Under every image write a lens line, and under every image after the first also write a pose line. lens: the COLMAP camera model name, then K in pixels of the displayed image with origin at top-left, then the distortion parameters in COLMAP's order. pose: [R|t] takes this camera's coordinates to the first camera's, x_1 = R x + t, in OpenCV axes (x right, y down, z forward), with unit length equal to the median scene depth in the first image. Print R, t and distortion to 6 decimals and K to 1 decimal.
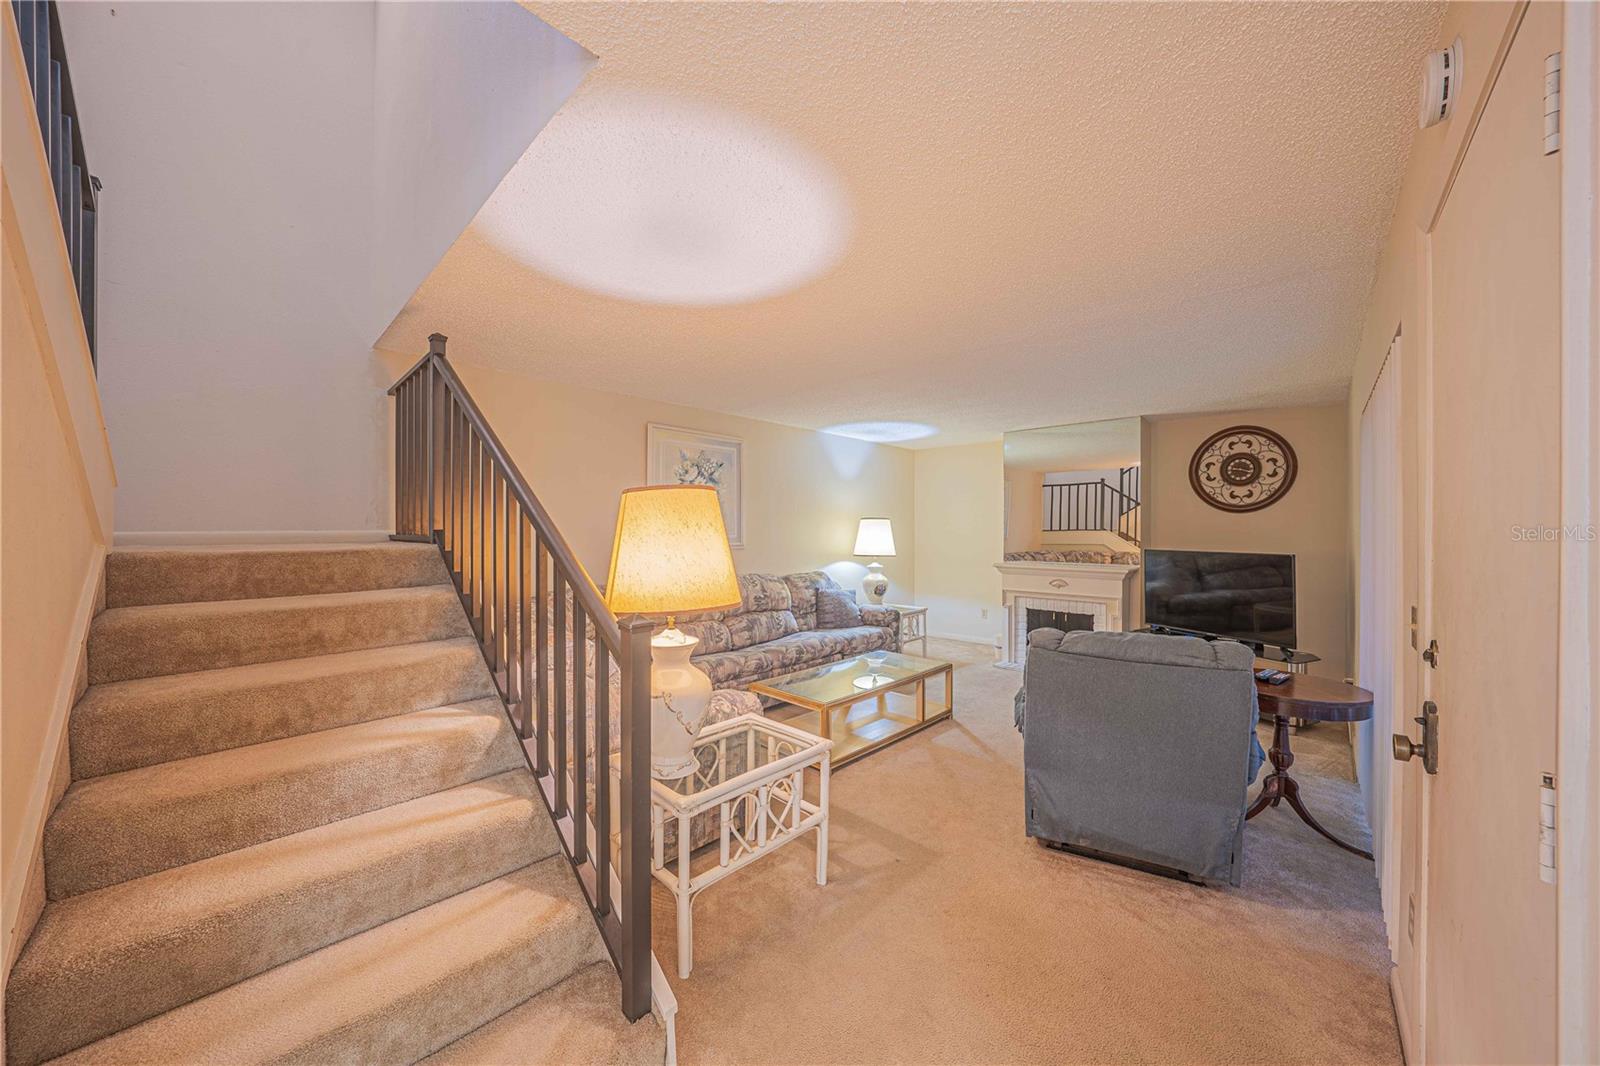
lens RADIAL K [[552.4, 0, 803.0], [0, 552.4, 531.4], [0, 0, 1]] dist [-0.013736, 0.002008]
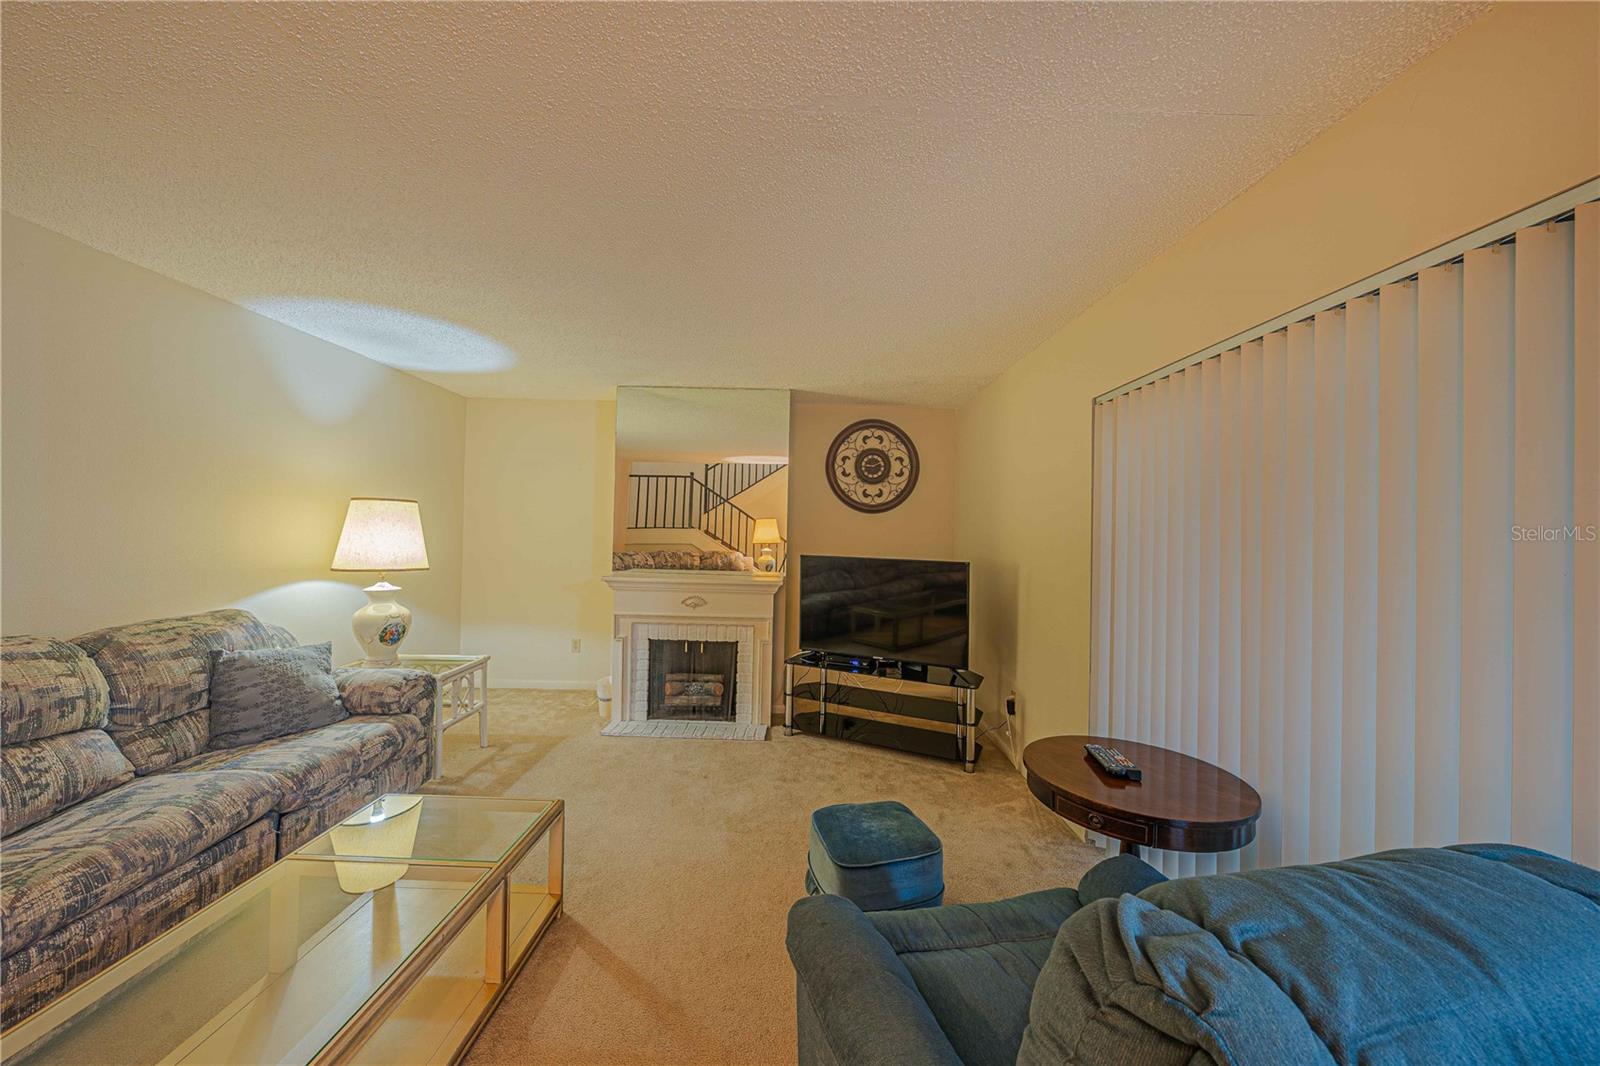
lens RADIAL K [[552.4, 0, 795.5], [0, 552.4, 529.8], [0, 0, 1]] dist [-0.013736, 0.002008]
pose [[0.725384, 0.016062, 0.688157, 0.090166], [-0.020242, 0.999793, -0.001999, -0.002127], [-0.688047, -0.012480, 0.725559, 0.565570]]
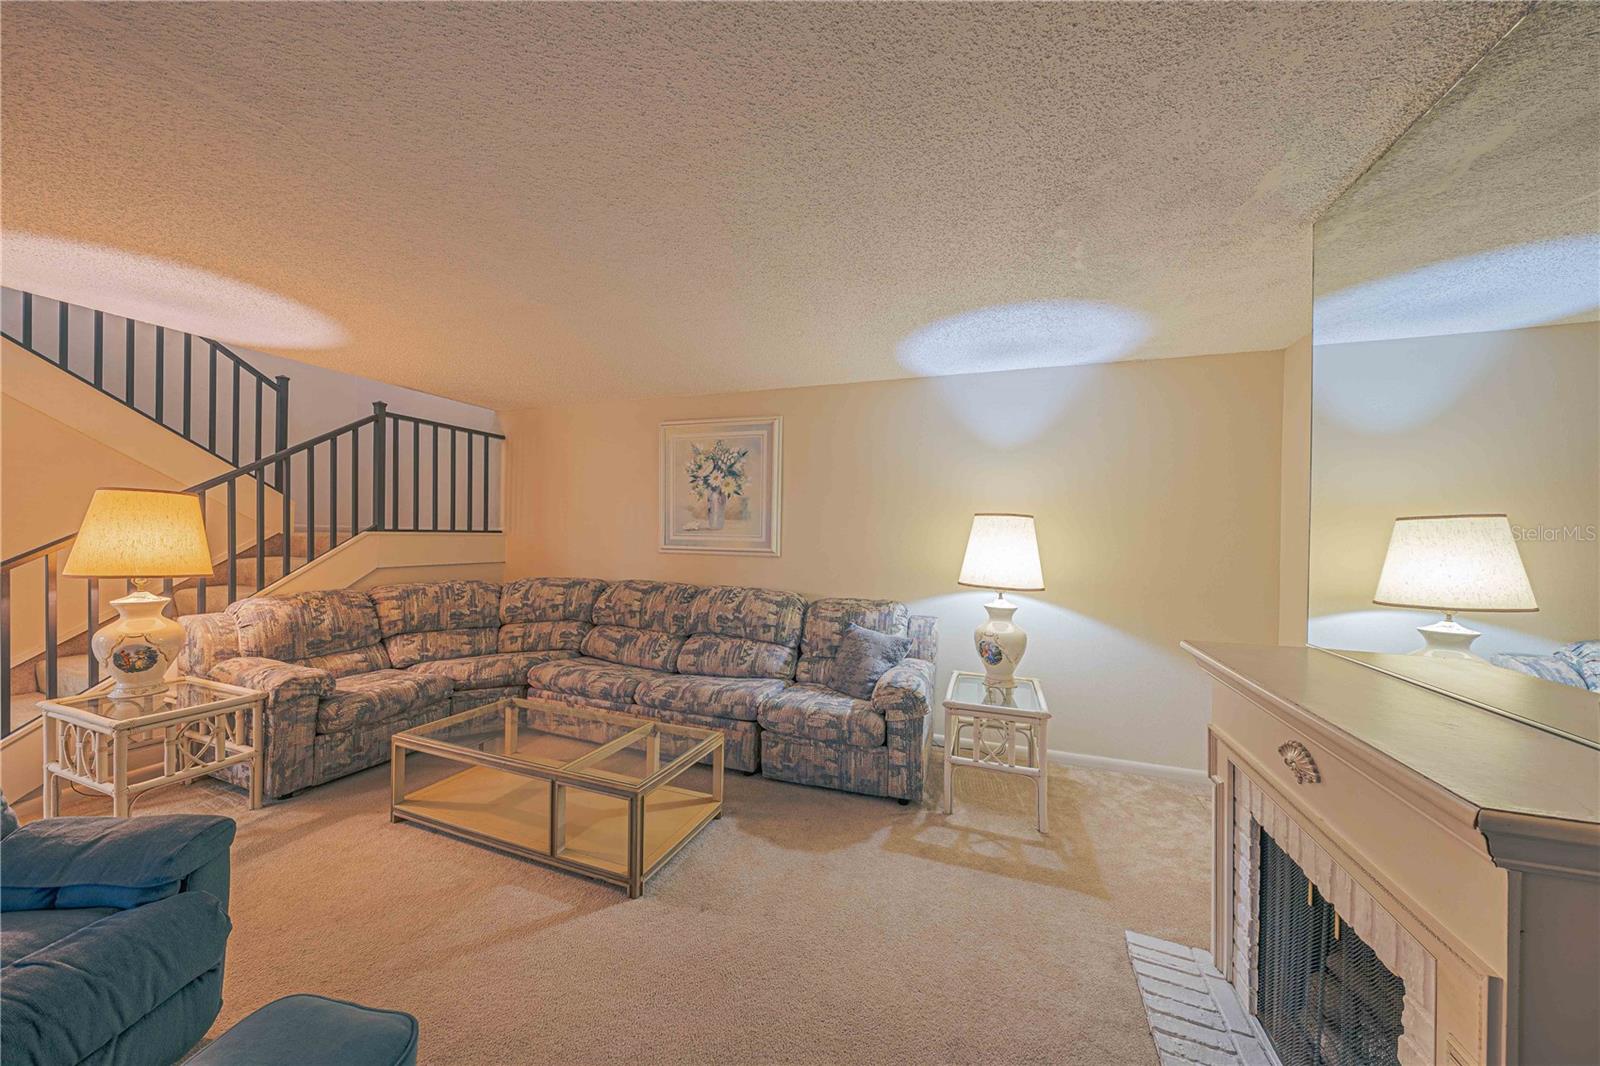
lens RADIAL K [[552.4, 0, 803.9], [0, 552.4, 526.3], [0, 0, 1]] dist [-0.013736, 0.002008]
pose [[0.398464, -0.002124, -0.917181, 0.896547], [-0.019603, 0.999749, -0.010831, -0.005015], [0.916974, 0.022295, 0.398323, 1.034817]]
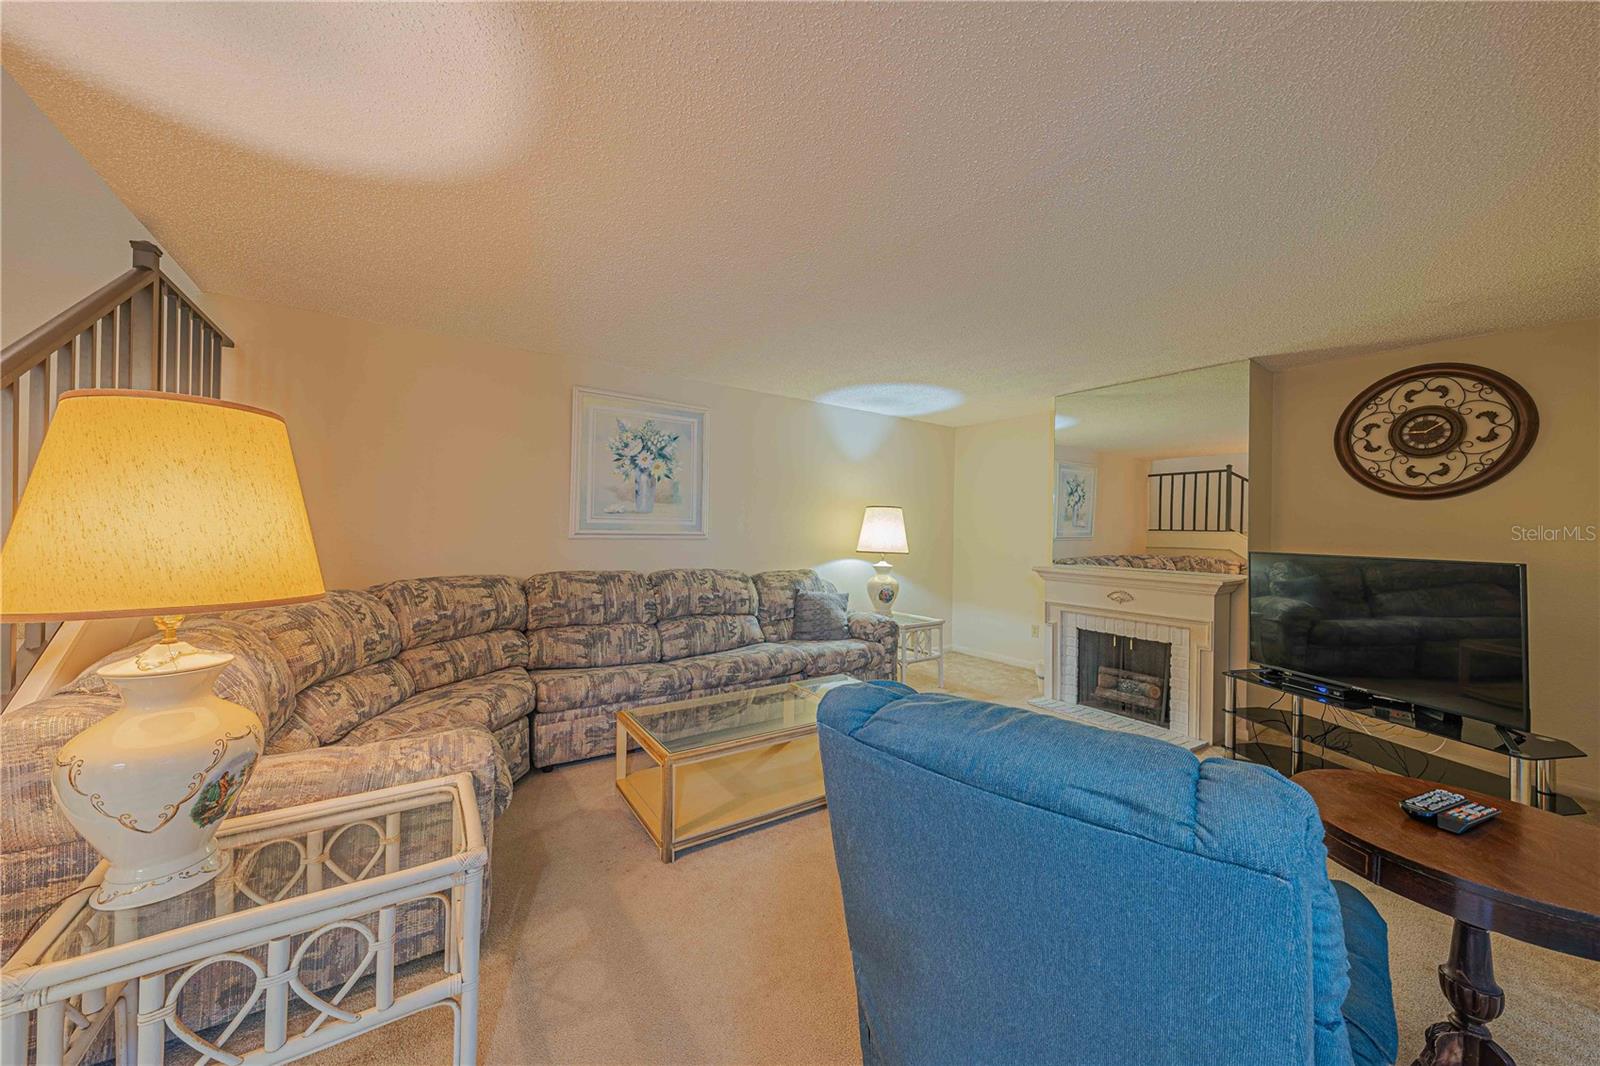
lens RADIAL K [[552.4, 0, 790.2], [0, 552.4, 526.3], [0, 0, 1]] dist [-0.013736, 0.002008]
pose [[0.977033, 0.016947, -0.212413, 0.280616], [-0.018719, 0.999805, -0.006337, 0.021777], [0.212264, 0.010167, 0.977160, 0.297178]]
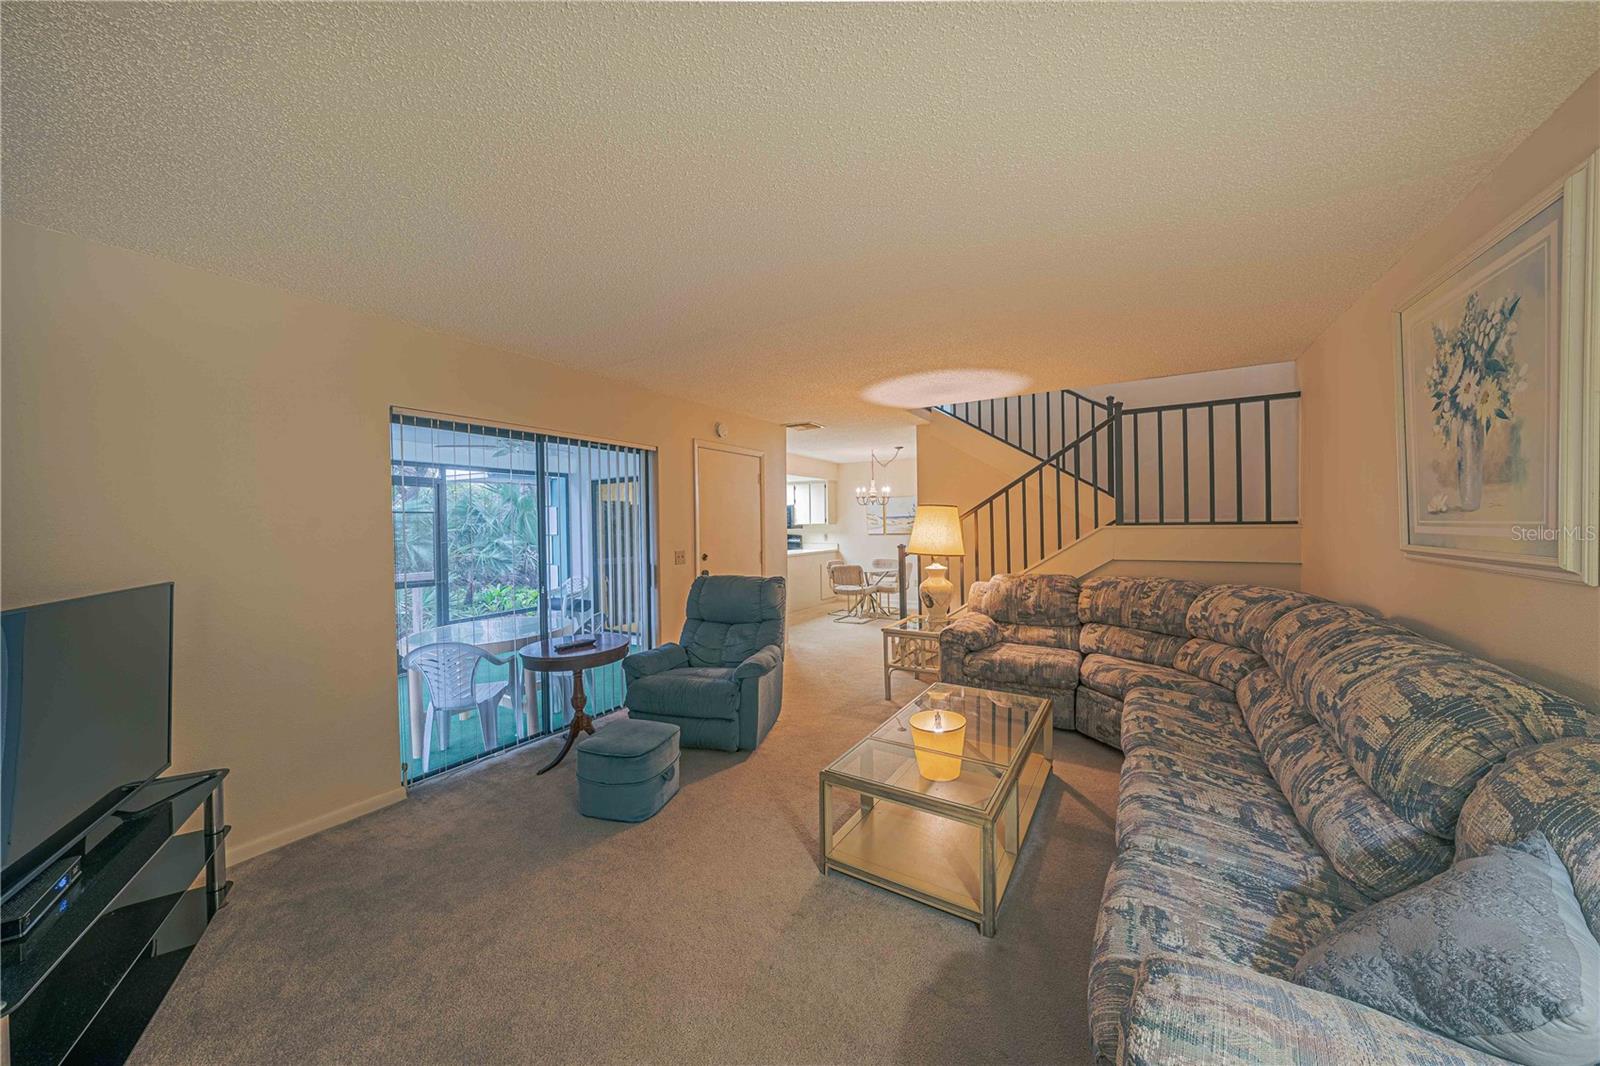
lens RADIAL K [[552.4, 0, 812.4], [0, 552.4, 534.1], [0, 0, 1]] dist [-0.013736, 0.002008]
pose [[-0.977090, 0.019368, -0.211944, 0.433758], [0.015675, 0.999695, 0.019090, -0.003420], [0.212249, 0.015331, -0.977095, 1.681280]]
